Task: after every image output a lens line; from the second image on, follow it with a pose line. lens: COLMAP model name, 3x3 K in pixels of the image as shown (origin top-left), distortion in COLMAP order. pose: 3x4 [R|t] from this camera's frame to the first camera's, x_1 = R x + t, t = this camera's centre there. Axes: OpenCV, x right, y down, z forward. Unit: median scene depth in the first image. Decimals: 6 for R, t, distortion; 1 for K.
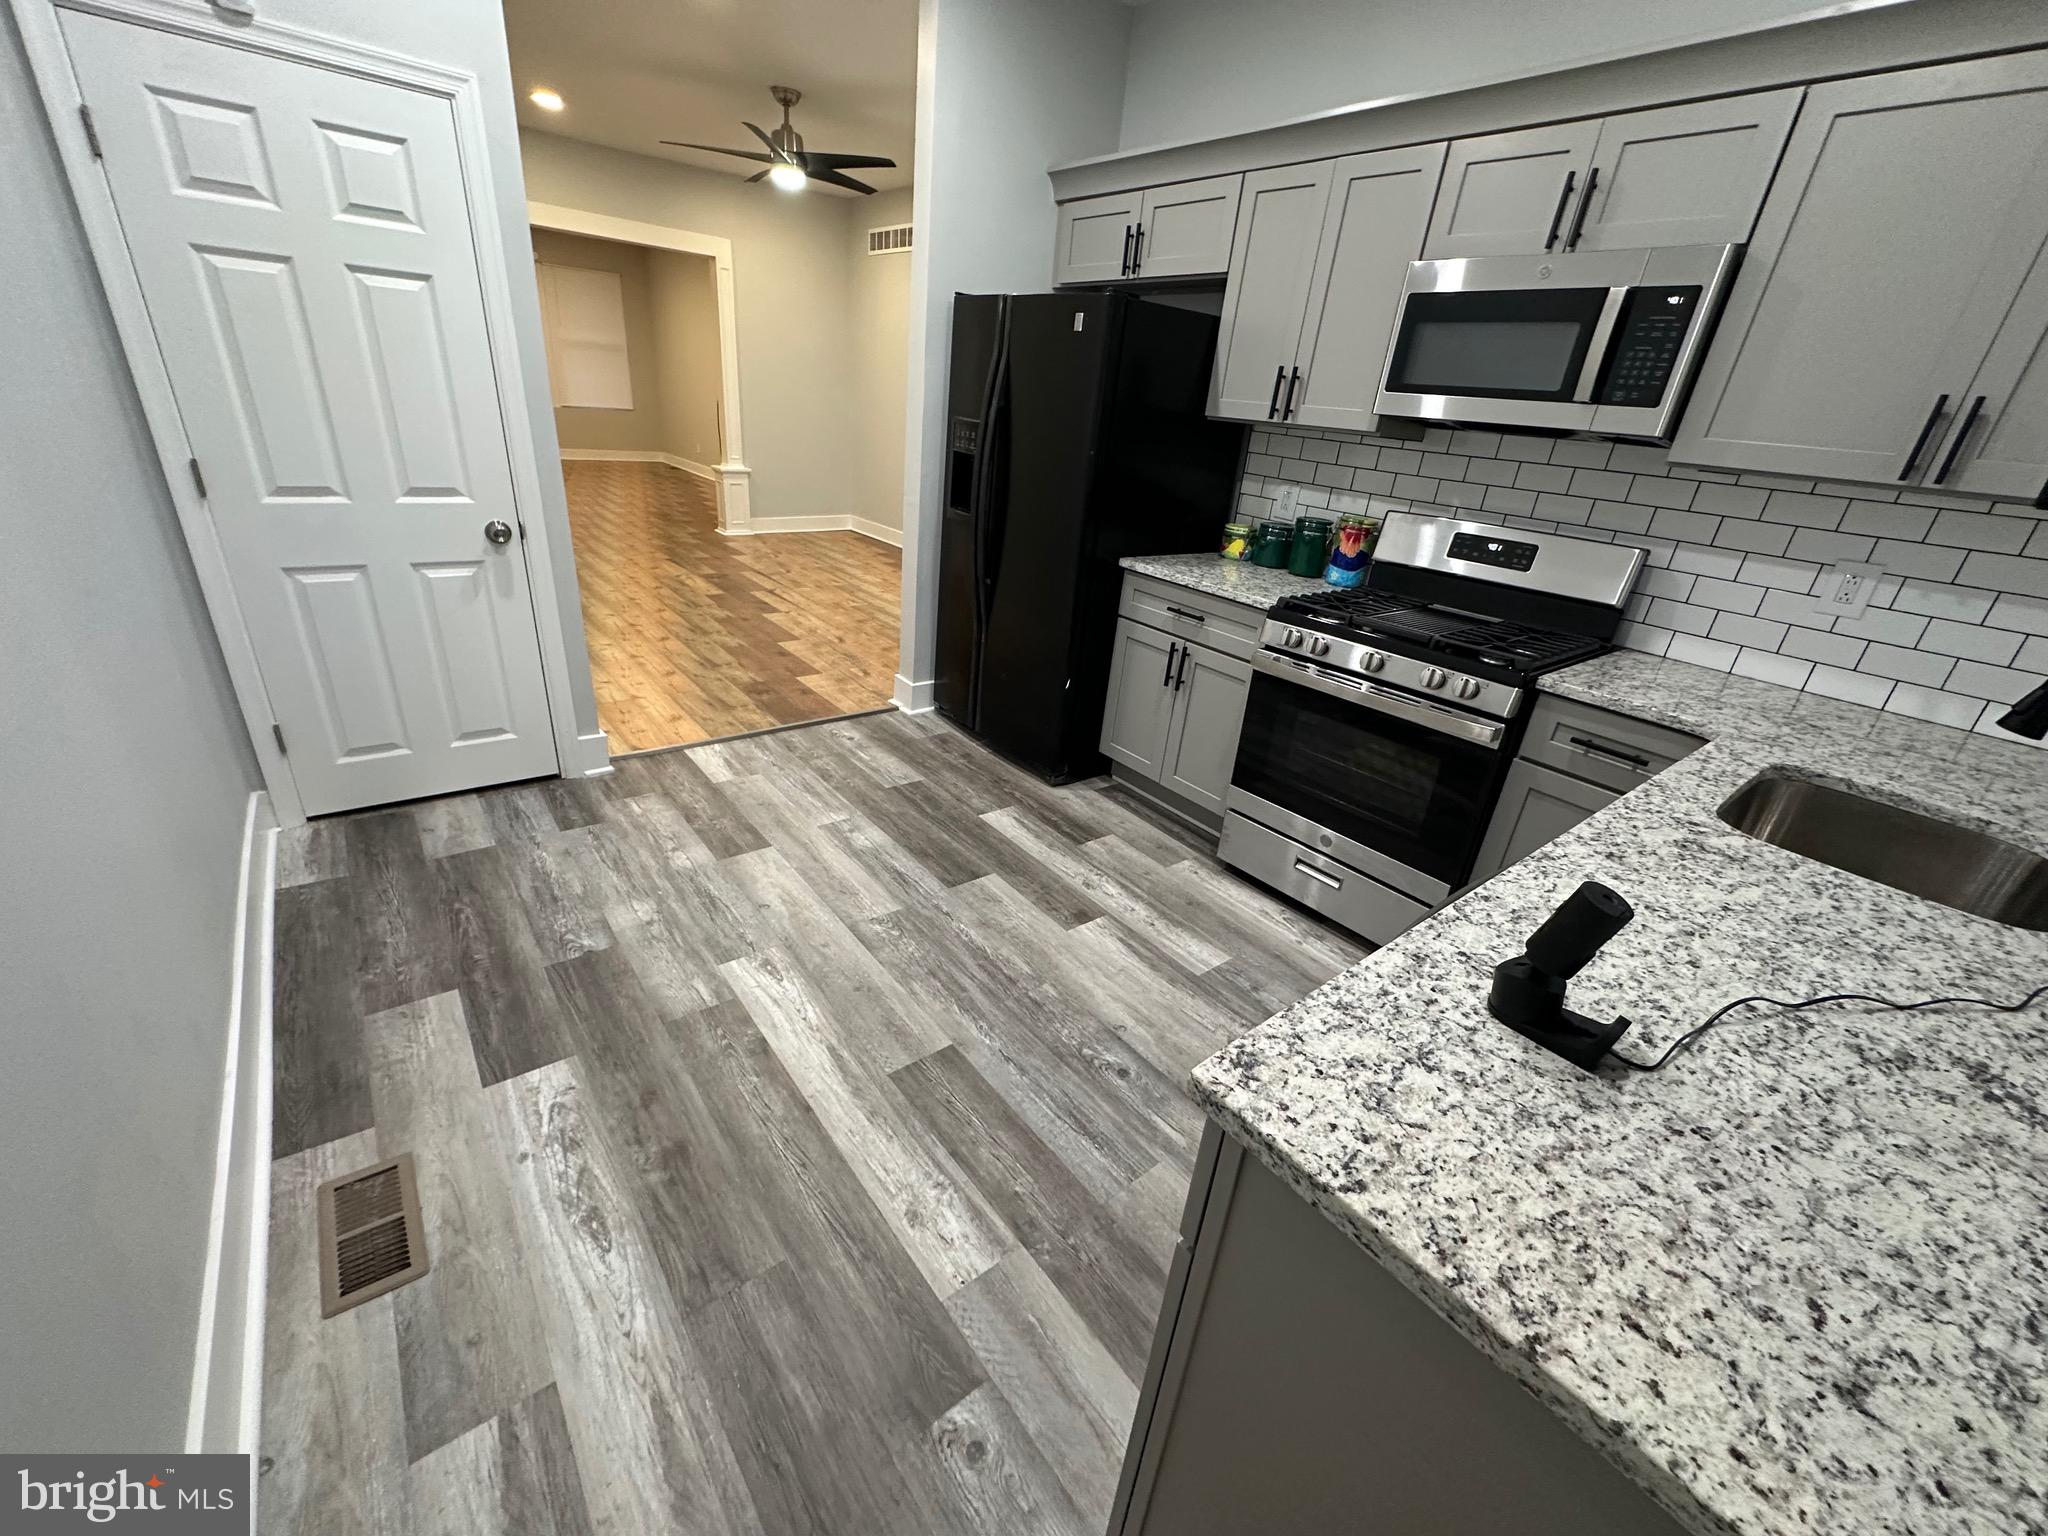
lens RADIAL K [[810.7, 0, 1022.0], [0, 810.7, 762.9], [0, 0, 1]] dist [-0.002388, -0.000070]
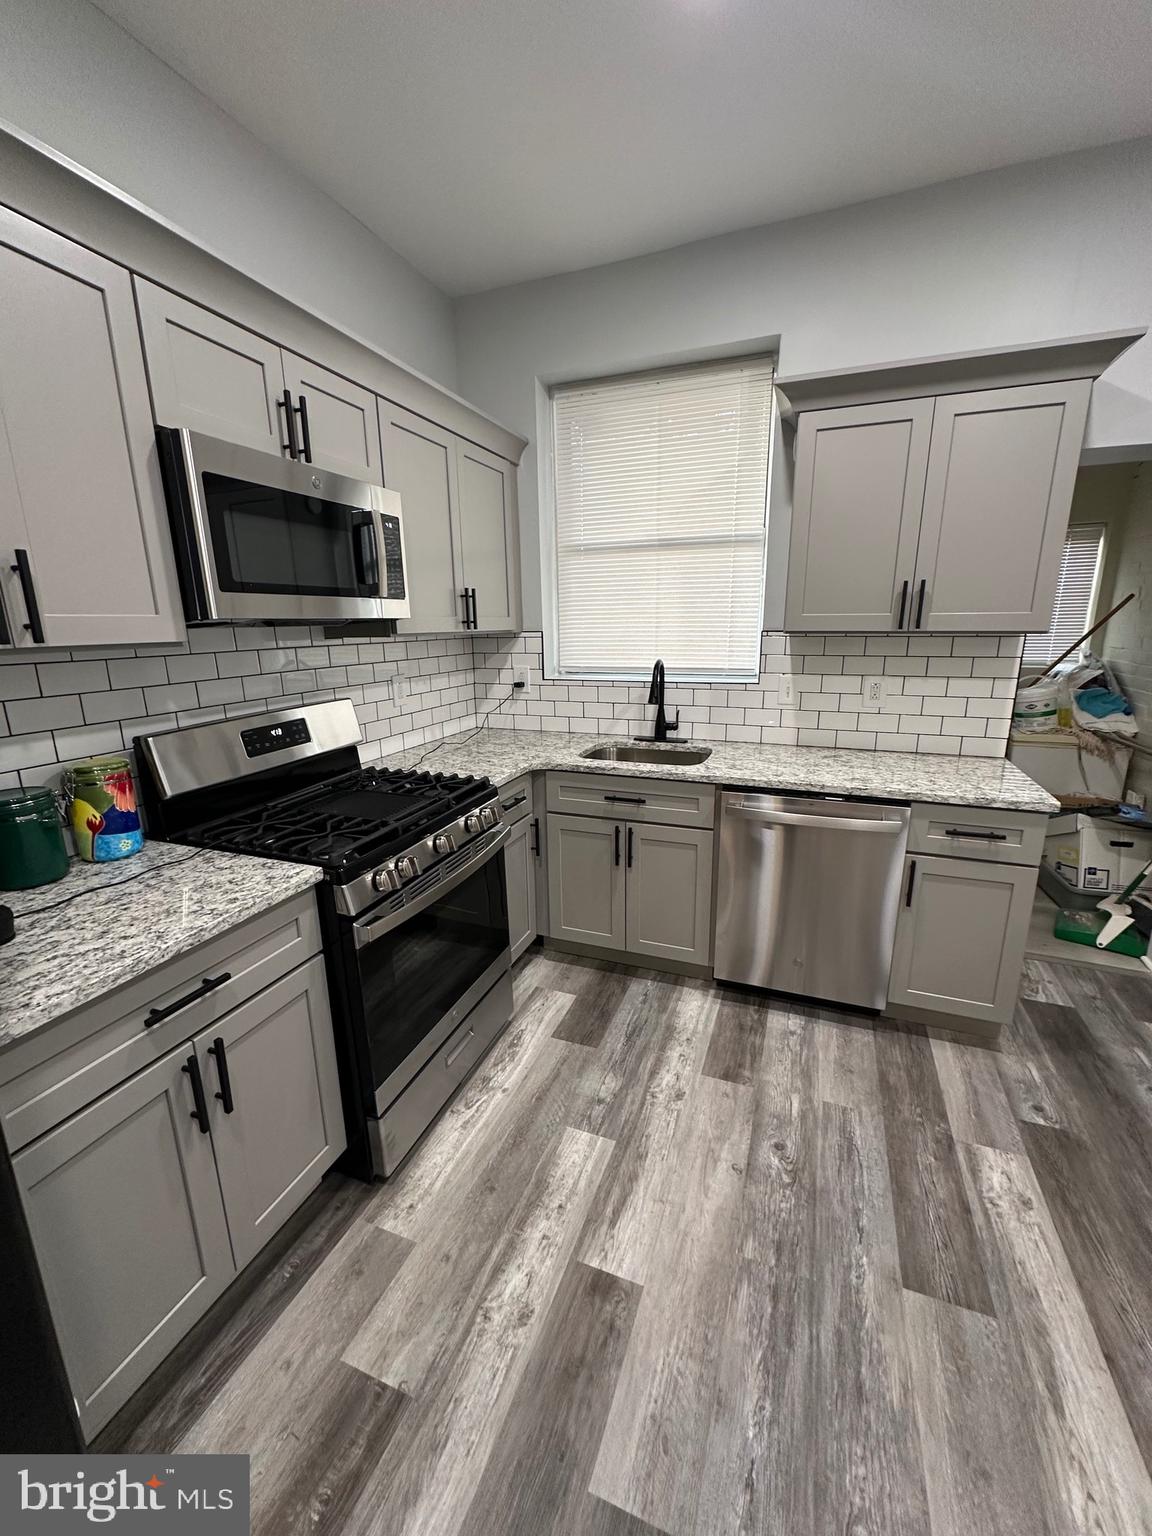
lens RADIAL K [[617.3, 0, 572.1], [0, 617.3, 769.0], [0, 0, 1]] dist [-0.007186, 0.002056]
pose [[-0.502216, -0.279898, 0.818191, -0.223713], [0.326973, 0.814457, 0.479321, -0.440972], [-0.800542, 0.508249, -0.317514, 0.898338]]
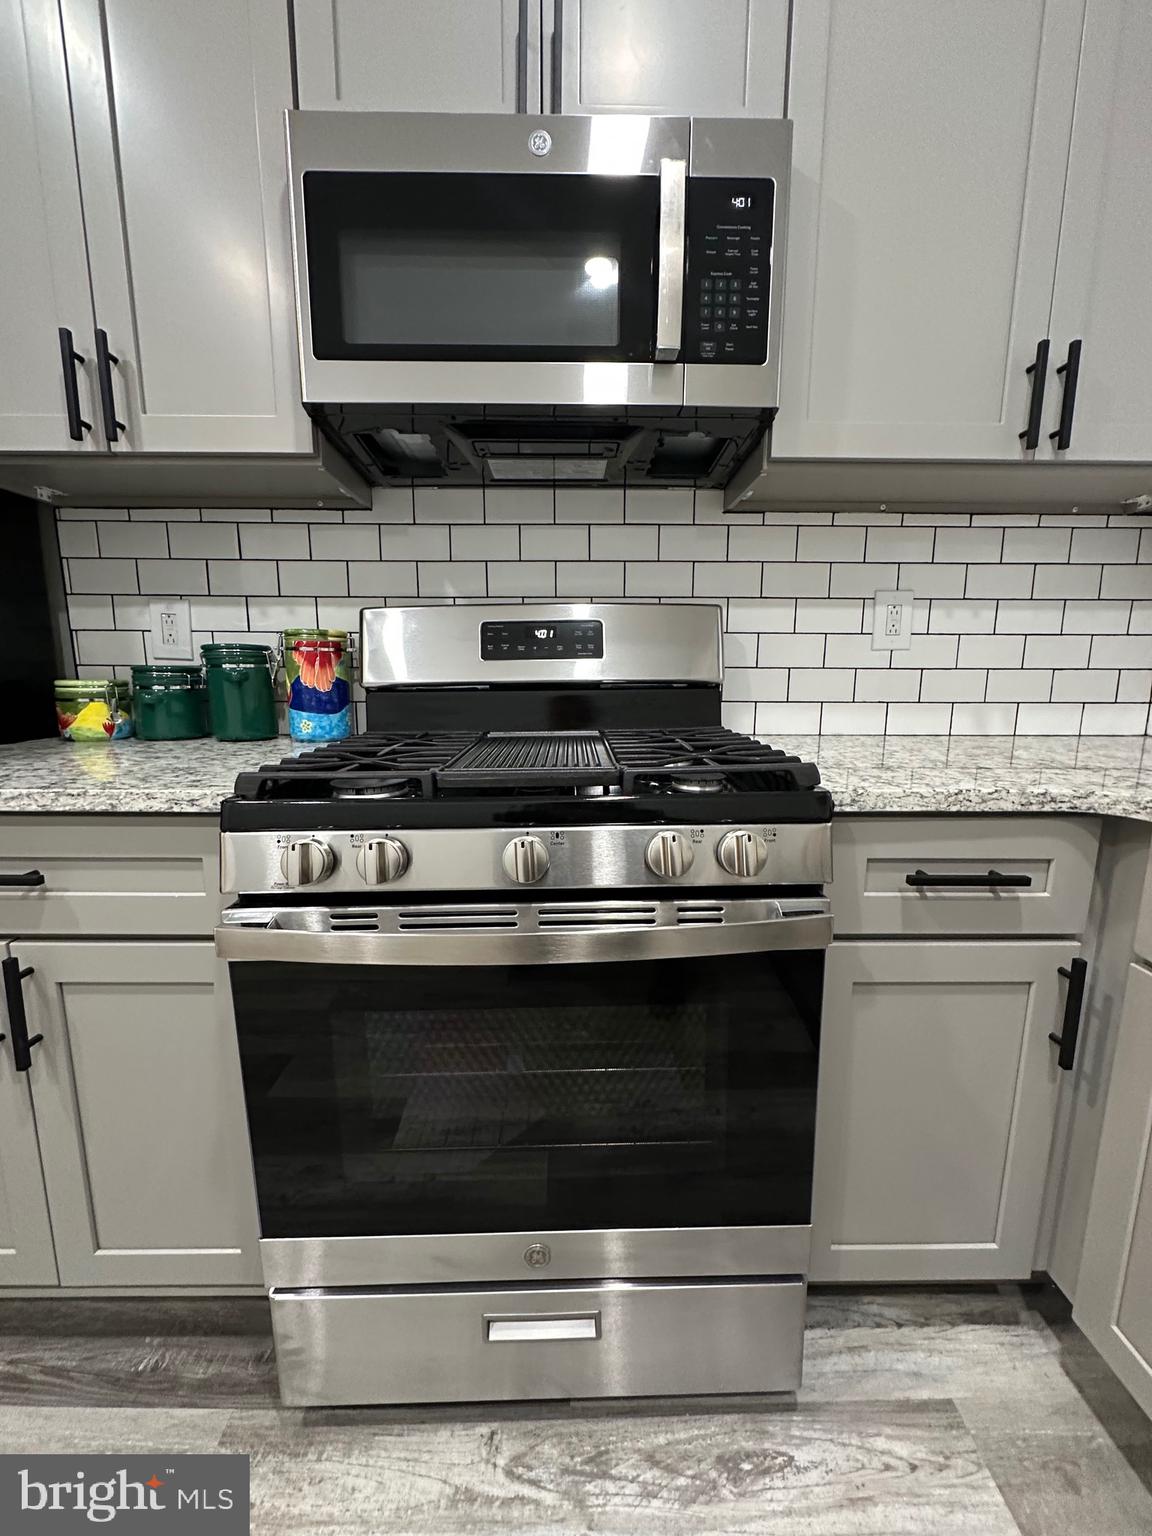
lens RADIAL K [[608.0, 0, 578.5], [0, 608.0, 766.3], [0, 0, 1]] dist [-0.002388, -0.000070]
pose [[0.608965, -0.214641, 0.763604, 0.176510], [0.370677, 0.928112, -0.034728, -0.125243], [-0.701256, 0.304198, 0.644751, 0.633973]]
